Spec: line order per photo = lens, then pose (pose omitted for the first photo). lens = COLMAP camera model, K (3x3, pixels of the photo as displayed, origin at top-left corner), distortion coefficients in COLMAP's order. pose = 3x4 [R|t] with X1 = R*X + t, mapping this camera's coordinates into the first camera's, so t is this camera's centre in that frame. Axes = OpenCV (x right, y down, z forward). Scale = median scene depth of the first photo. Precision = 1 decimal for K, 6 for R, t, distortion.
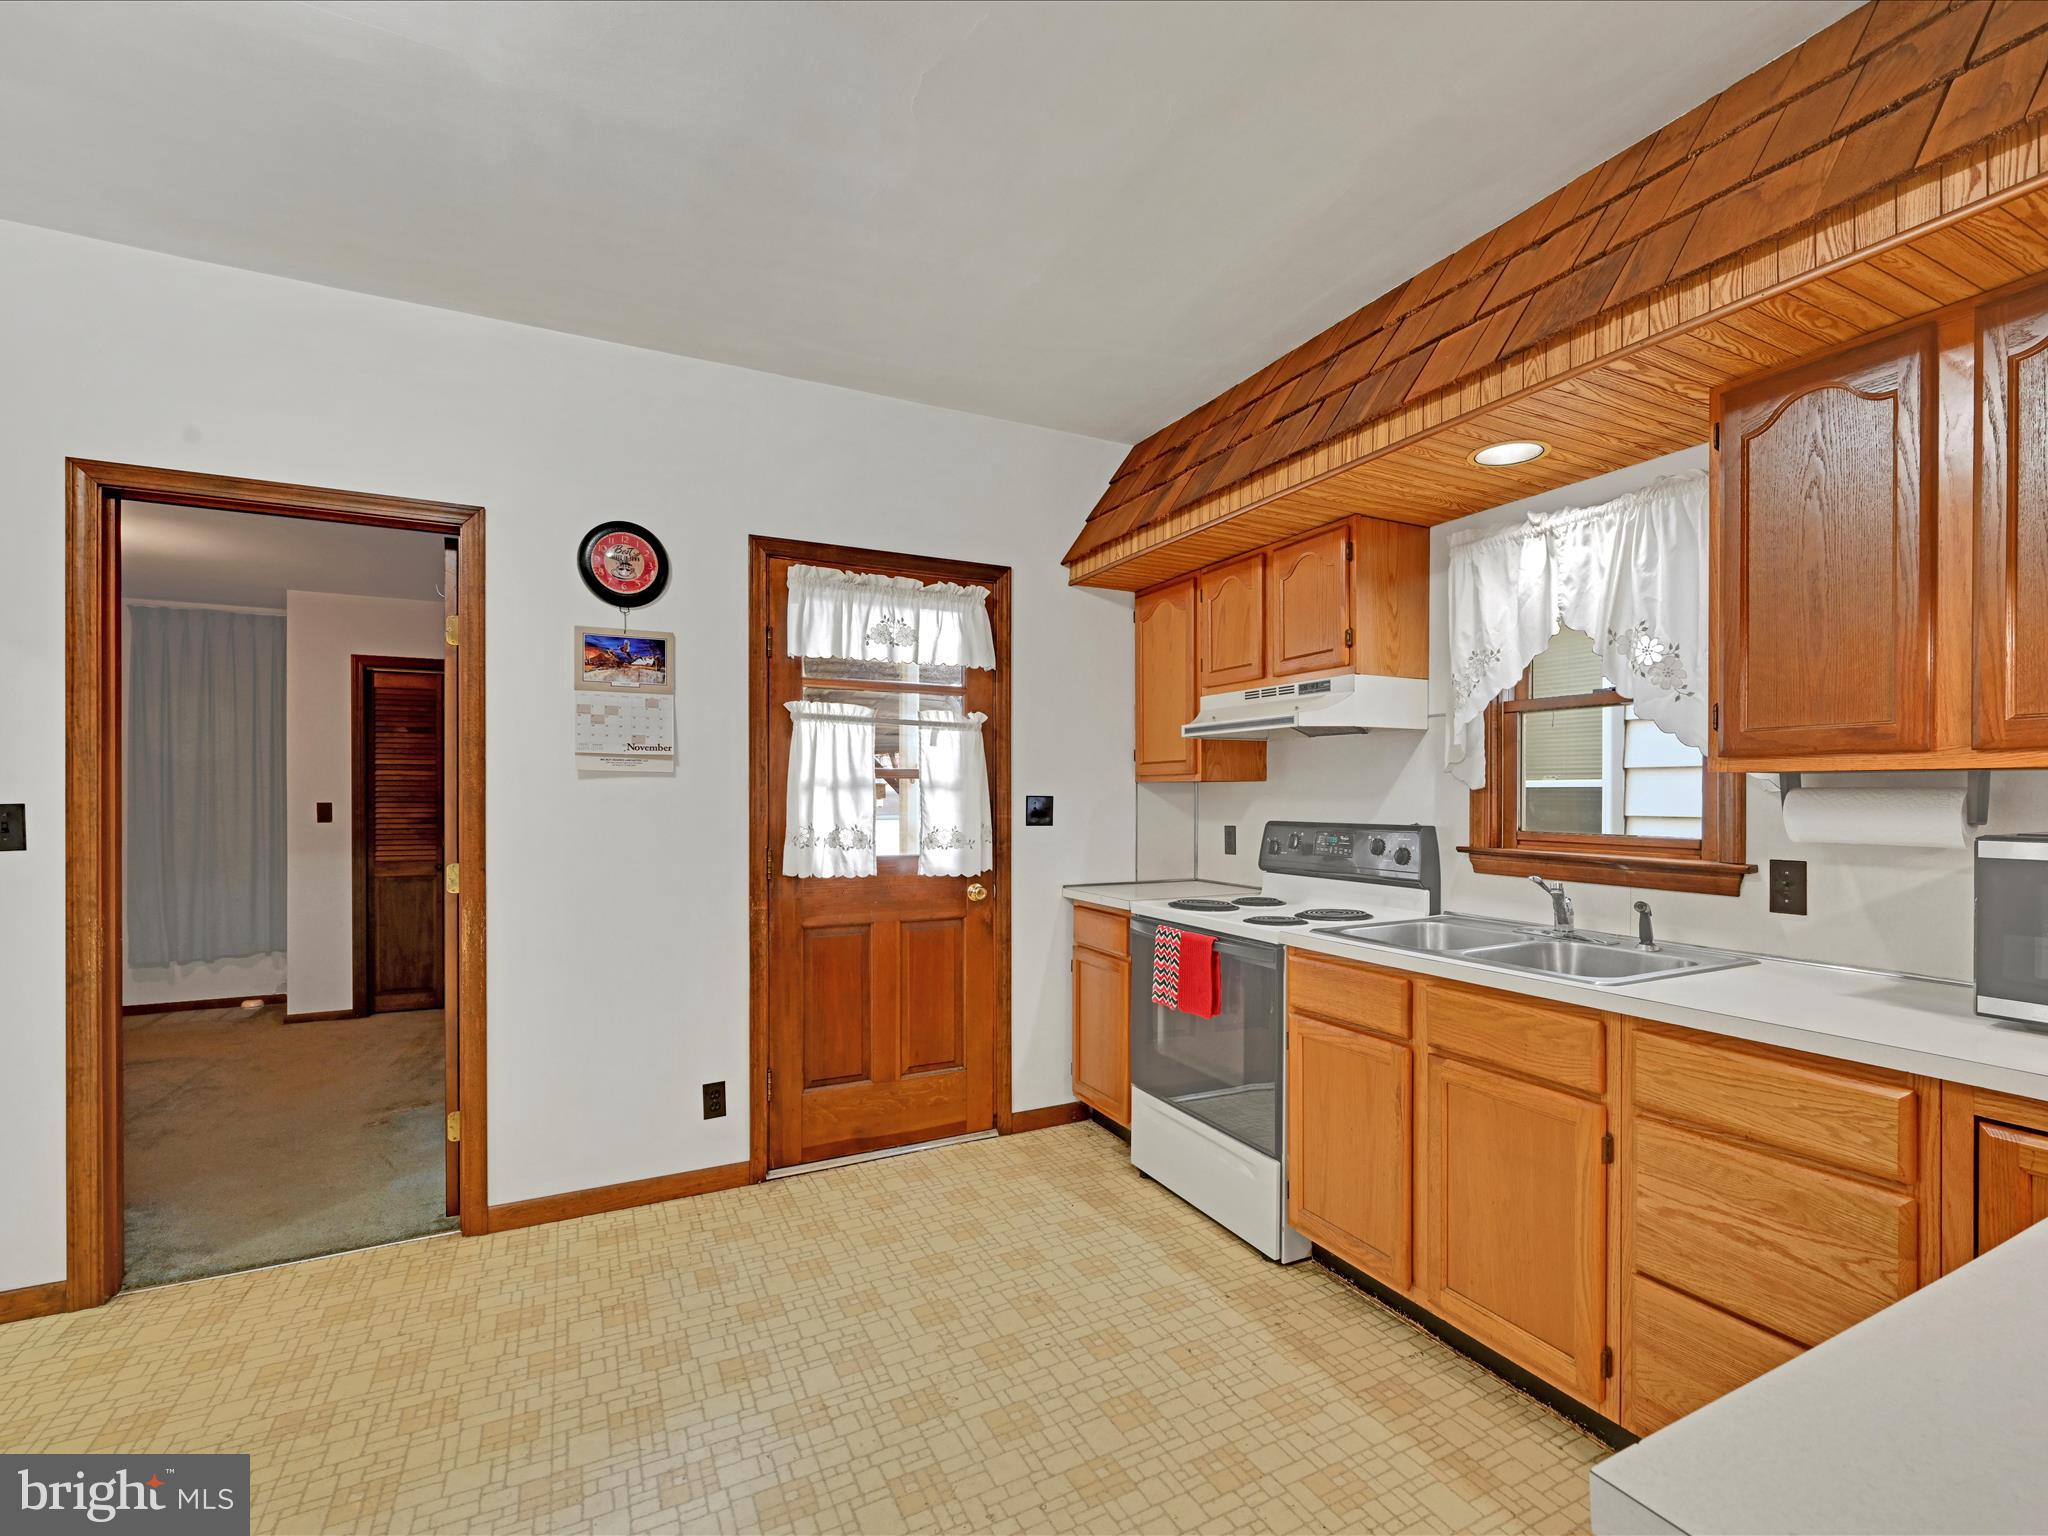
lens RADIAL K [[977.0, 0, 1089.4], [0, 977.0, 799.0], [0, 0, 1]] dist [0.003257, 0.000683]
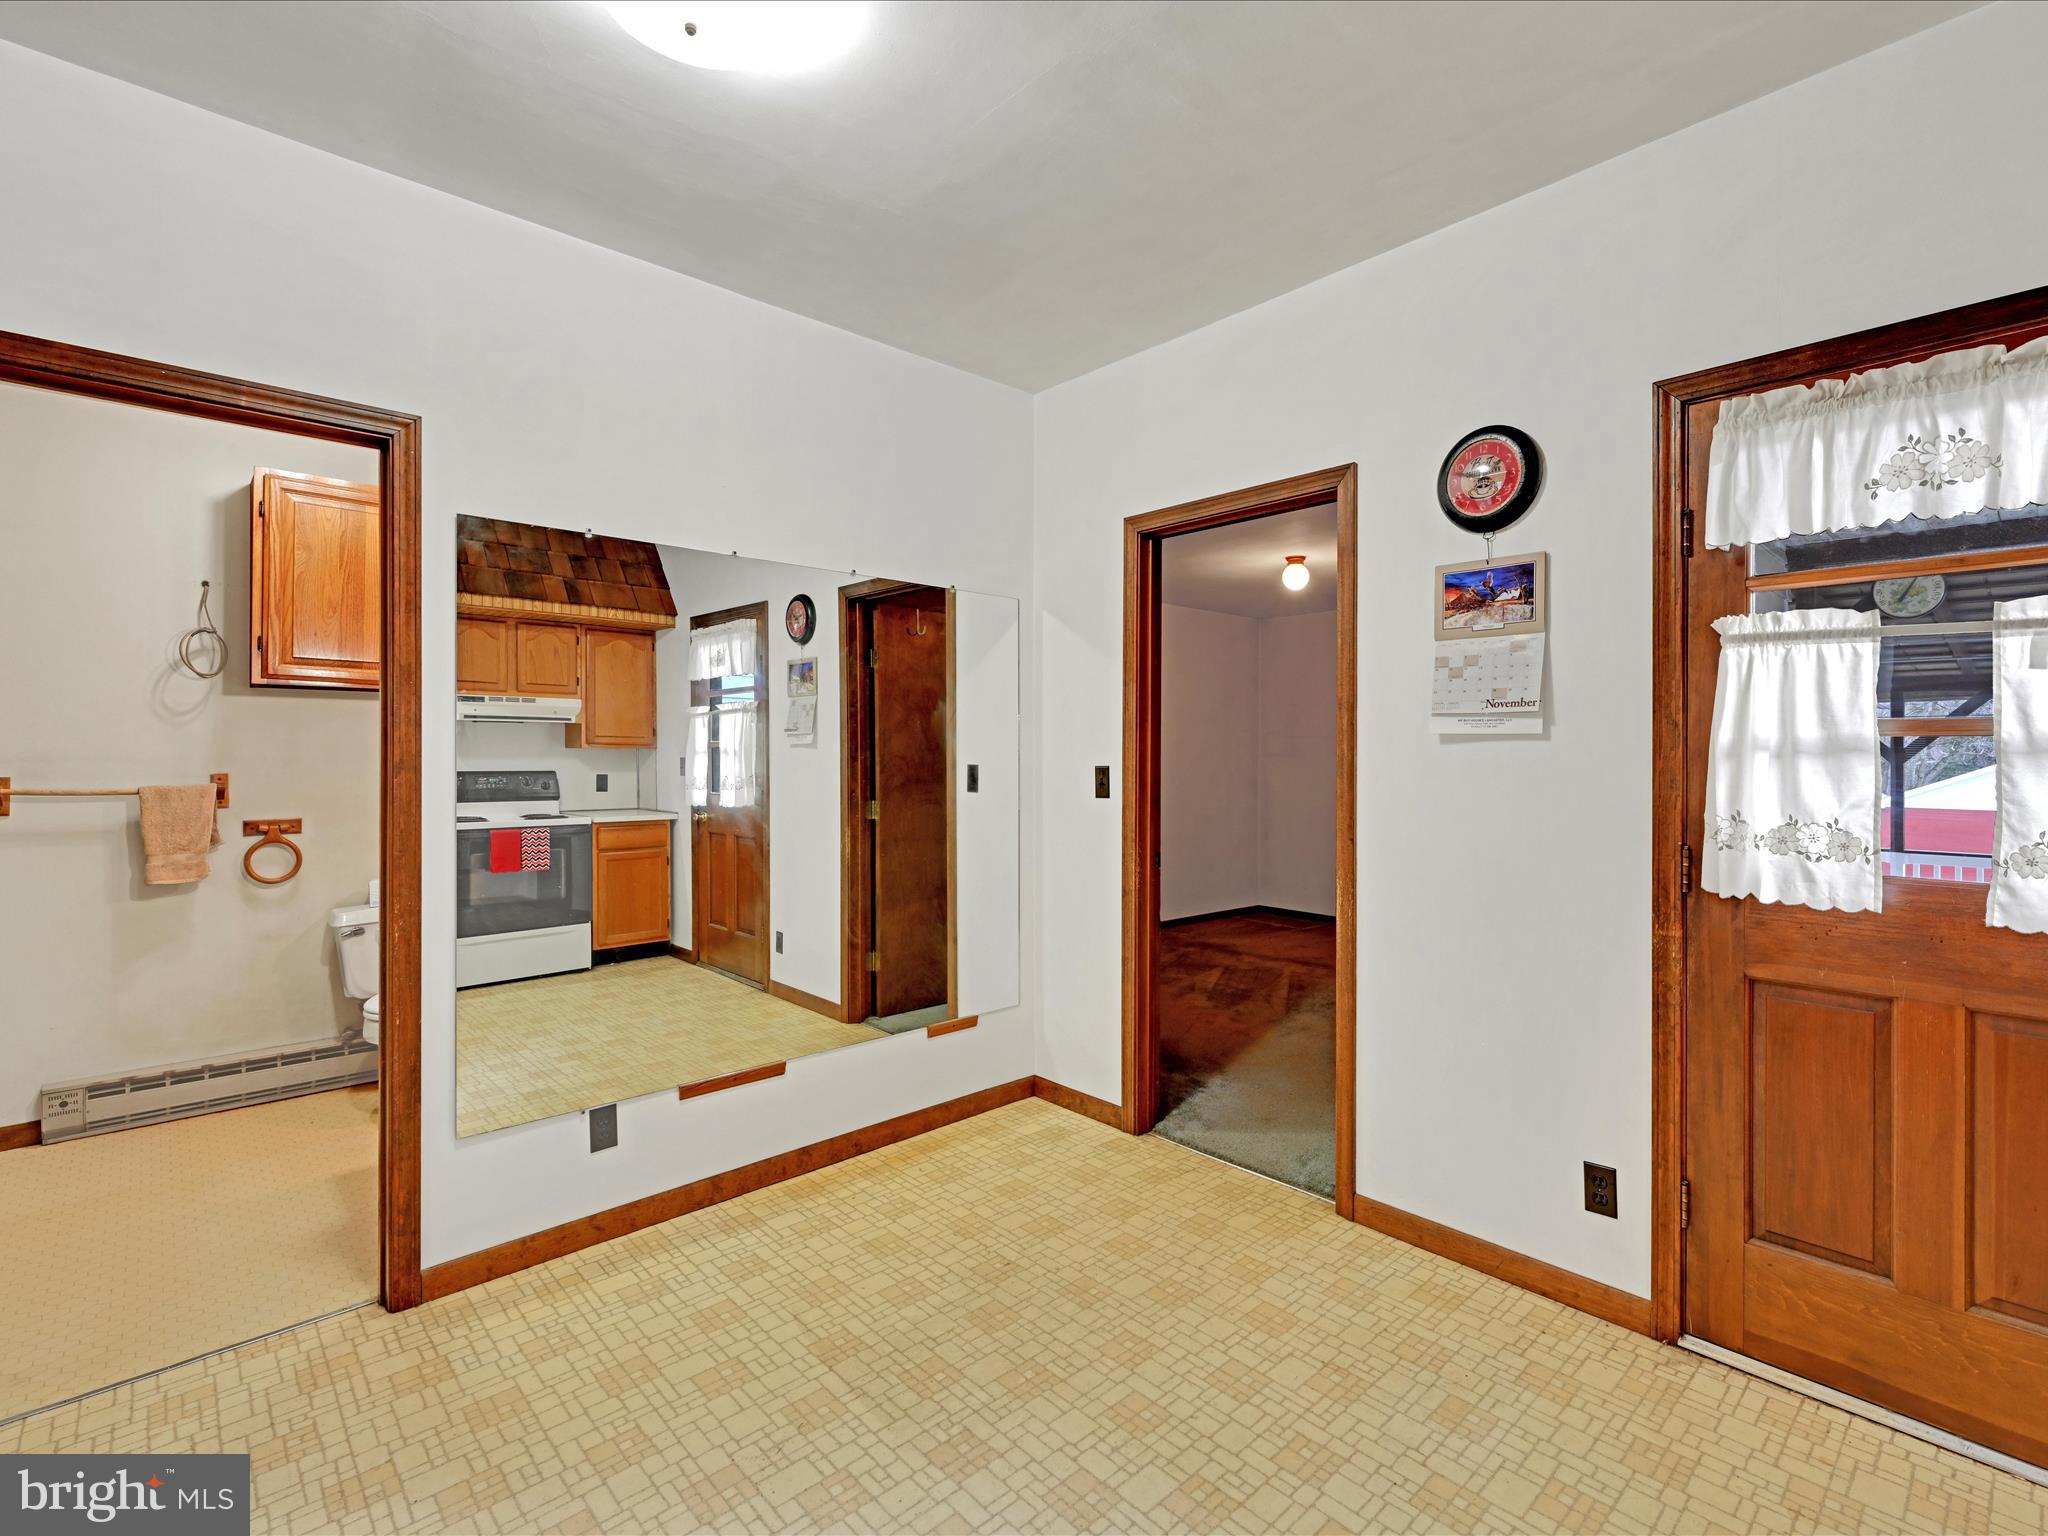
lens RADIAL K [[970.0, 0, 1080.7], [0, 970.0, 760.3], [0, 0, 1]] dist [-0.000402, 0.000556]
pose [[0.249544, 0.003324, -0.968358, 0.206435], [-0.012102, 0.999927, 0.000314, -0.002502], [0.968288, 0.011640, 0.249566, 0.442351]]
